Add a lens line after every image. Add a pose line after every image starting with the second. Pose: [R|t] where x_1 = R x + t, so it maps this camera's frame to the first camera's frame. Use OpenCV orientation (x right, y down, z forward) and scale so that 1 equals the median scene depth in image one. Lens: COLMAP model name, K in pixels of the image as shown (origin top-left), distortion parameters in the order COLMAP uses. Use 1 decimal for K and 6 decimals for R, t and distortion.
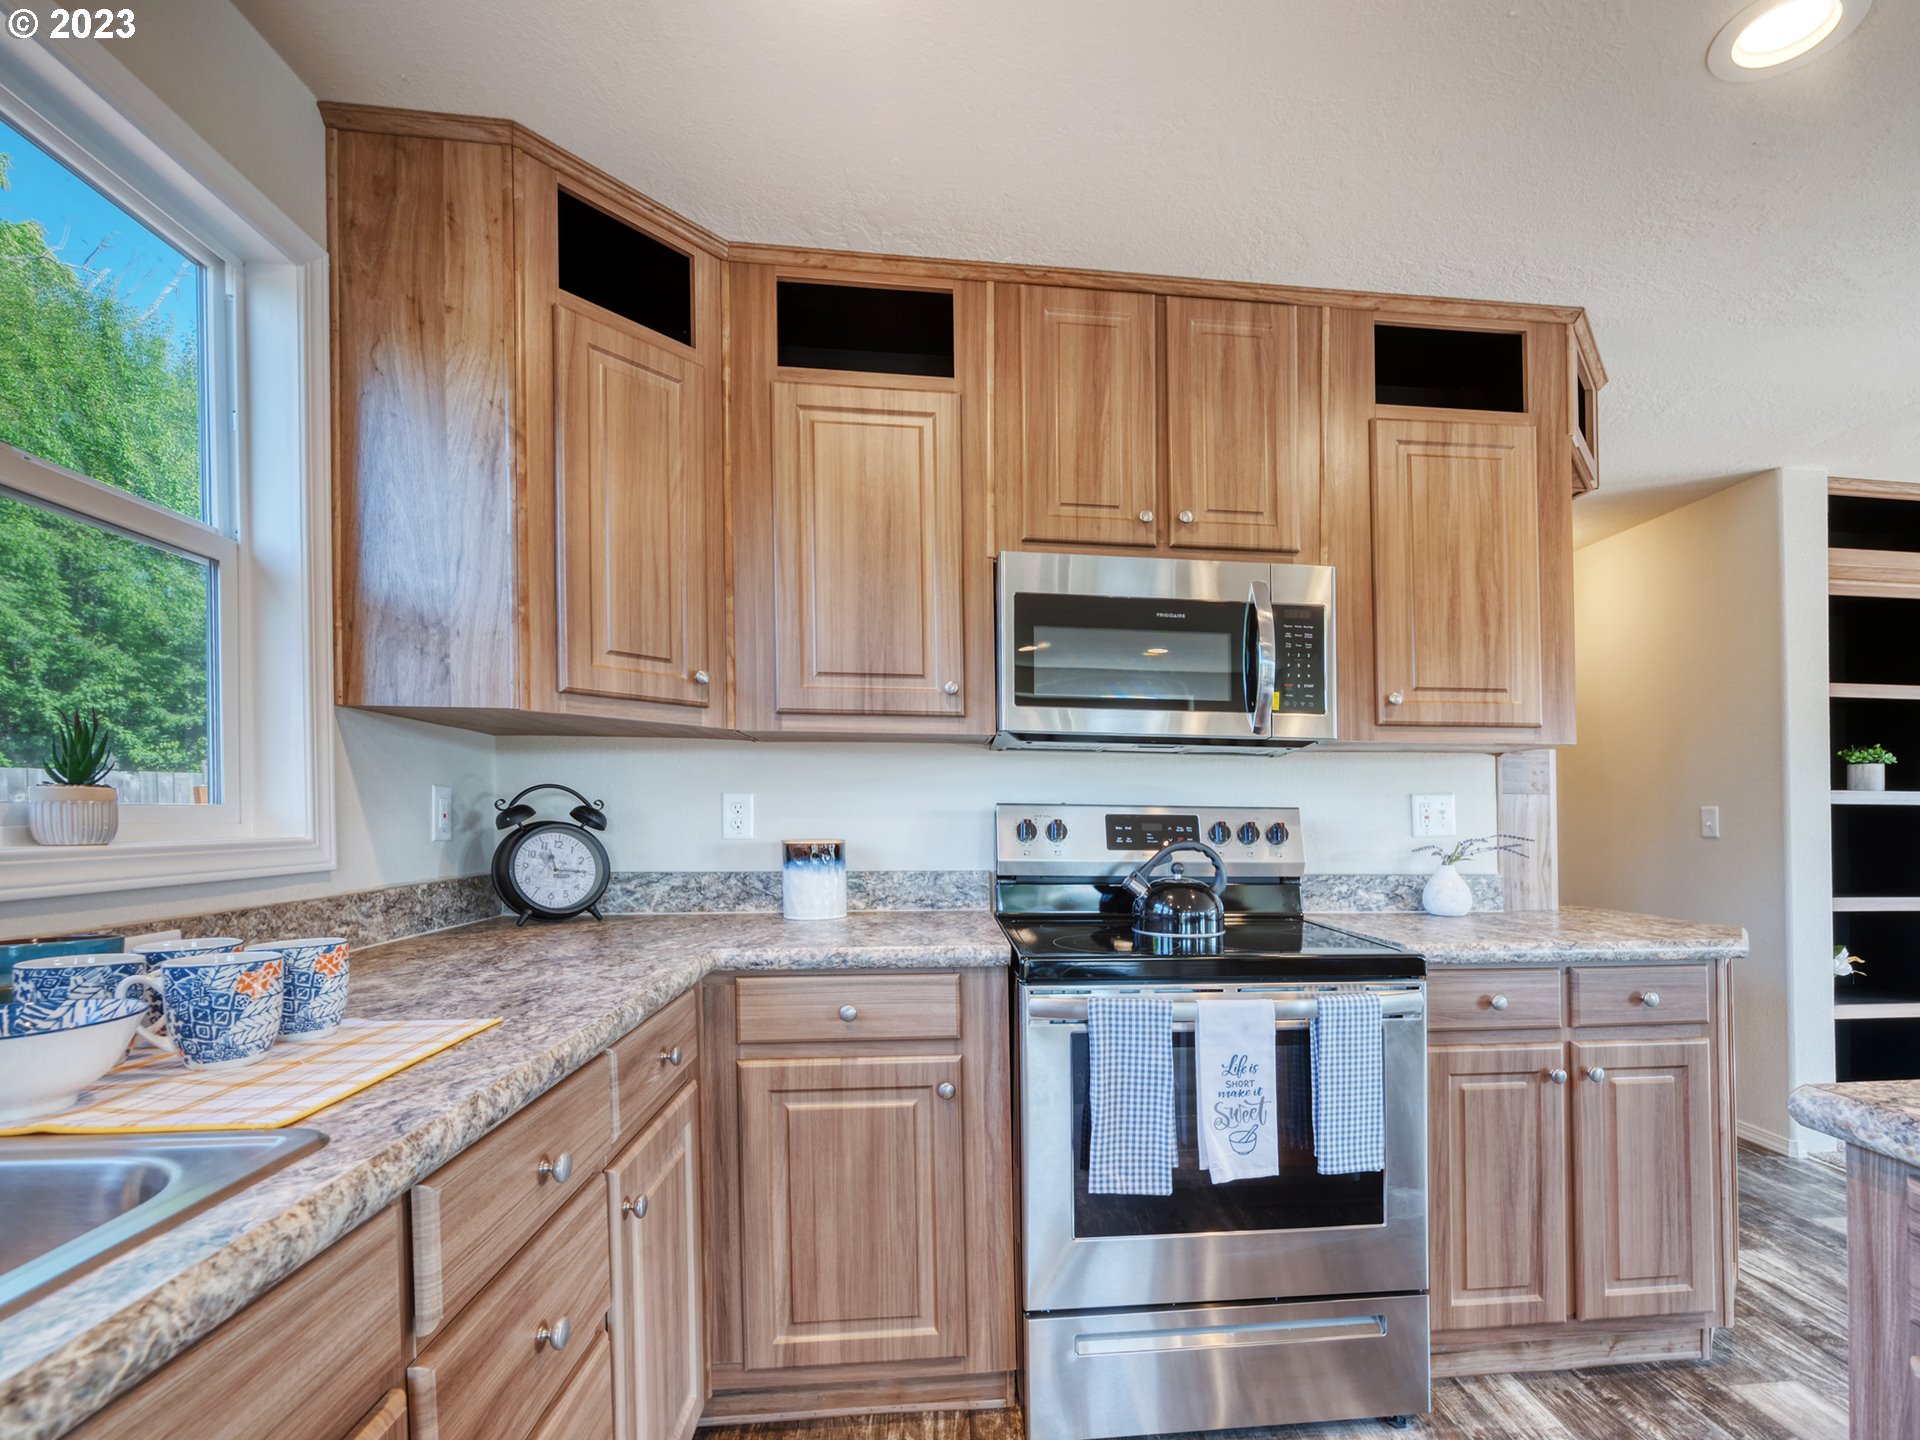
lens RADIAL K [[834.8, 0, 958.4], [0, 834.8, 796.7], [0, 0, 1]] dist [-0.003473, -0.000823]
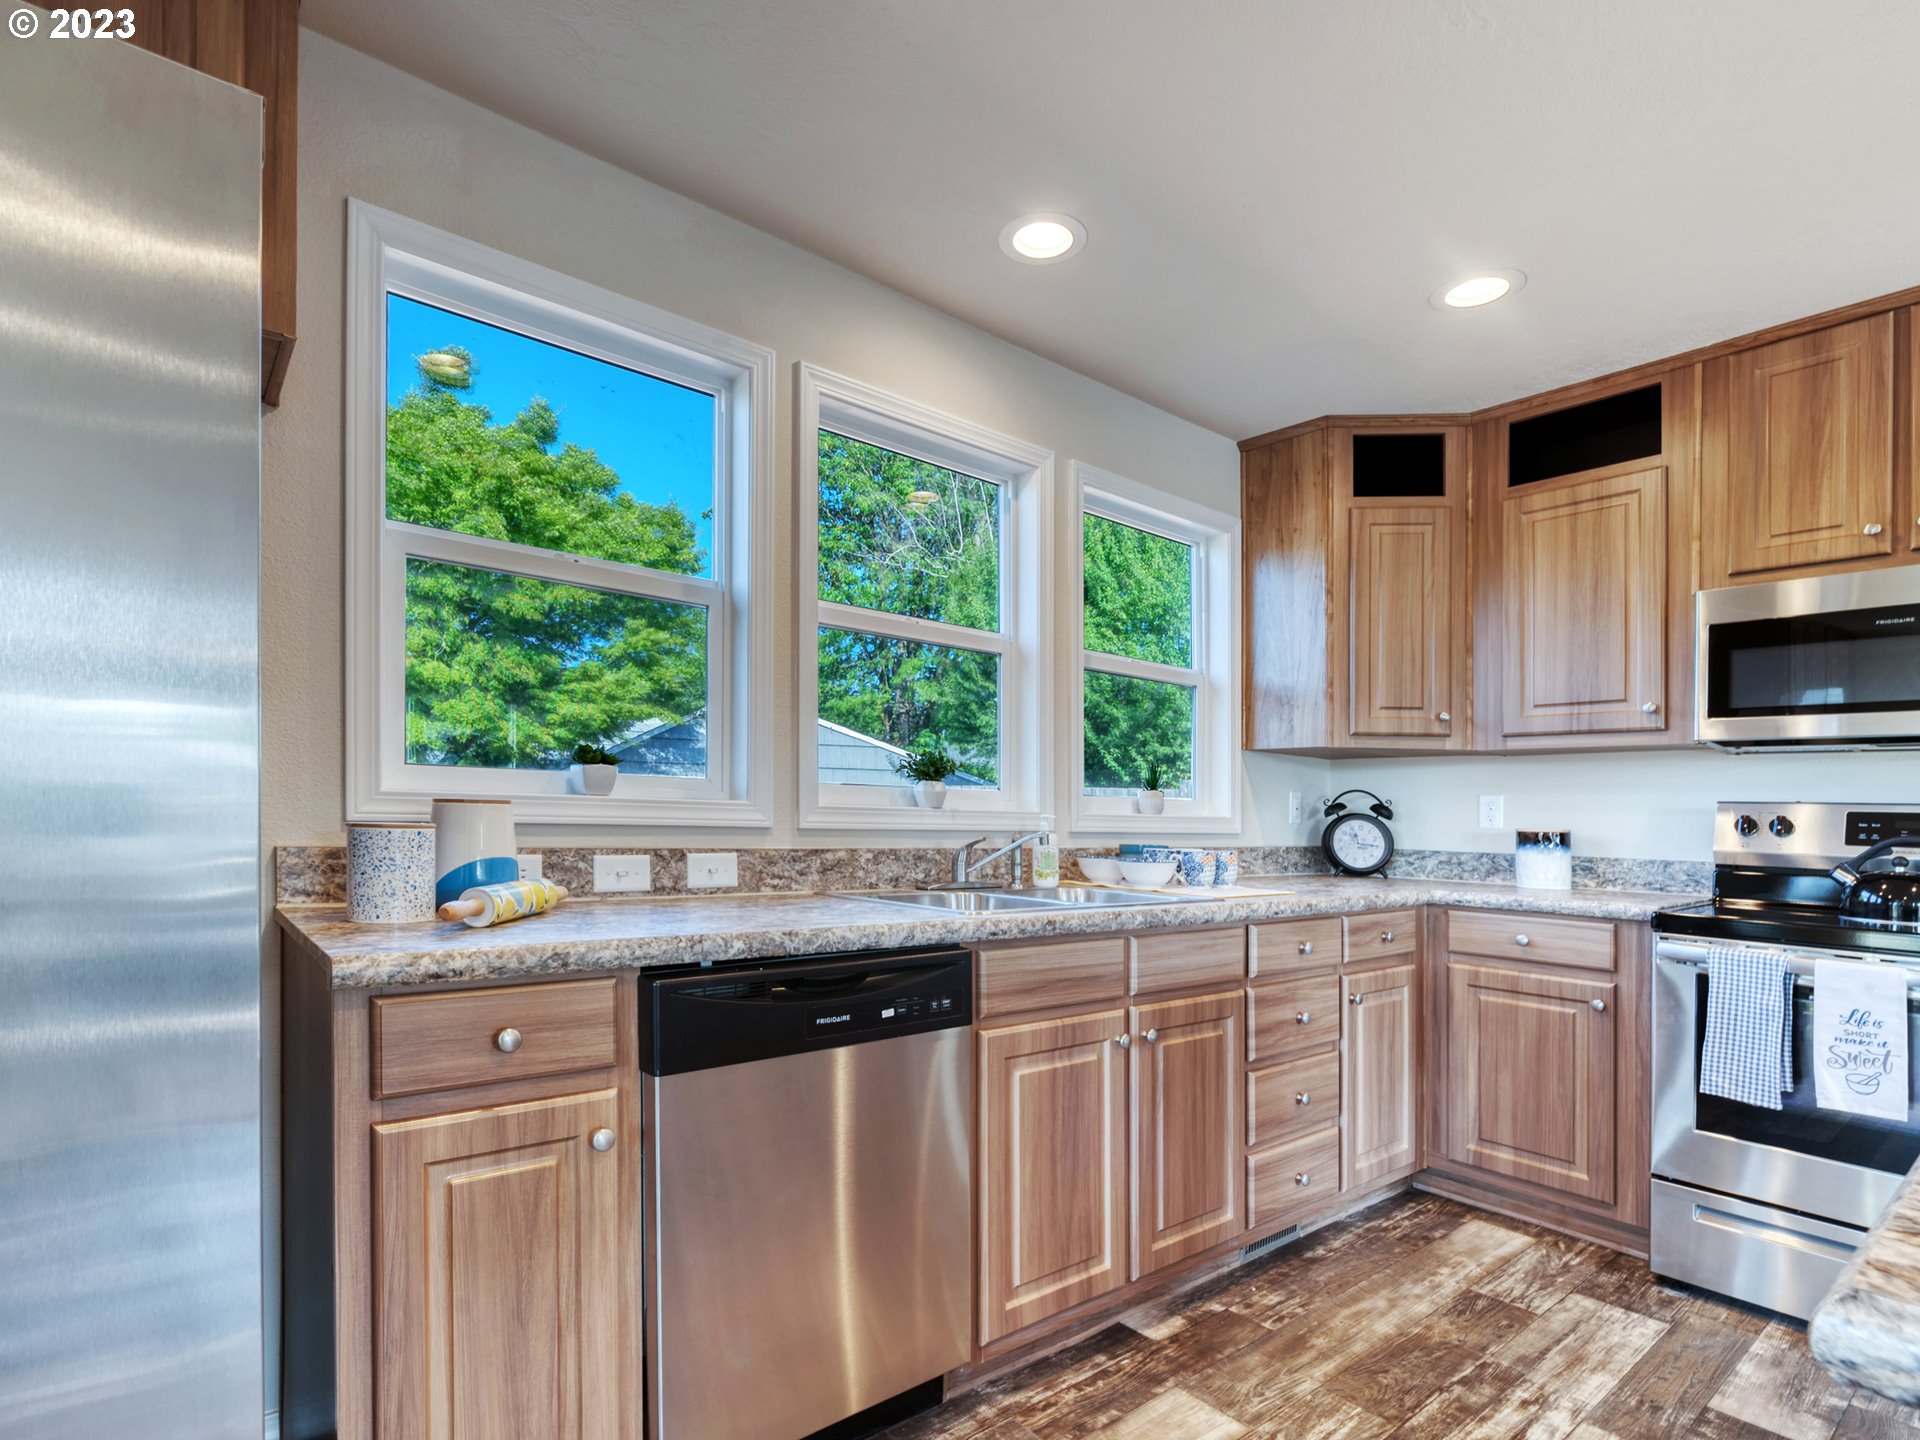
lens RADIAL K [[929.4, 0, 958.3], [0, 929.4, 838.5], [0, 0, 1]] dist [-0.018710, -0.000459]
pose [[0.566497, 0.028037, -0.823586, 0.567111], [-0.005334, 0.999525, 0.030358, 0.029910], [0.824046, -0.012804, 0.566378, -0.660708]]
